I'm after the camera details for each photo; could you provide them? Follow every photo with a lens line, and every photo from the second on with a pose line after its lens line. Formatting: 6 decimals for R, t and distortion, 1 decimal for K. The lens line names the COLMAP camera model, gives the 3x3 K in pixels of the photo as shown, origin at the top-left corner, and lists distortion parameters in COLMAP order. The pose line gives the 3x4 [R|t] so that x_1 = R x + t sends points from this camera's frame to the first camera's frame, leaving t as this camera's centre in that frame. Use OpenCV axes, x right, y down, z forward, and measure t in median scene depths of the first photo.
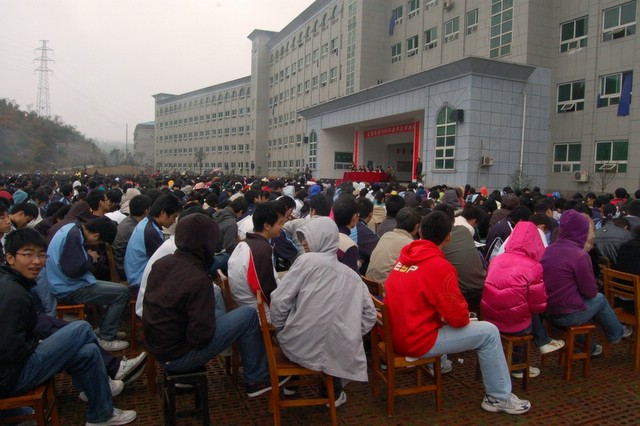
lens RADIAL K [[509.0, 0, 319.8], [0, 509.0, 211.8], [0, 0, 1]] dist [-0.064345, 0.025609]
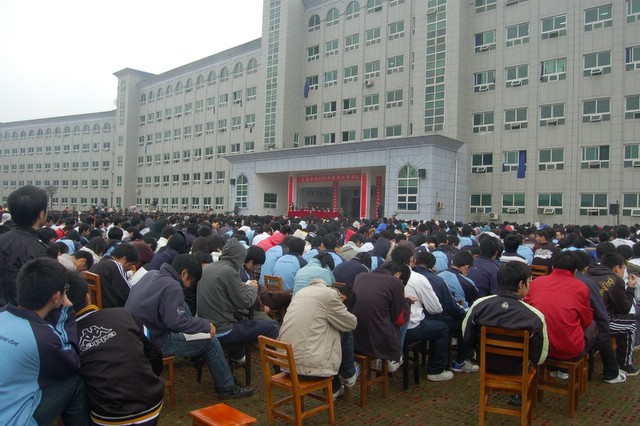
lens RADIAL K [[509.0, 0, 320.0], [0, 509.0, 213.8], [0, 0, 1]] dist [-0.064345, 0.025609]
pose [[0.914585, 0.005741, 0.404352, -0.532010], [0.021500, 0.997795, -0.062797, 0.007270], [-0.403821, 0.066127, 0.912445, -0.170355]]
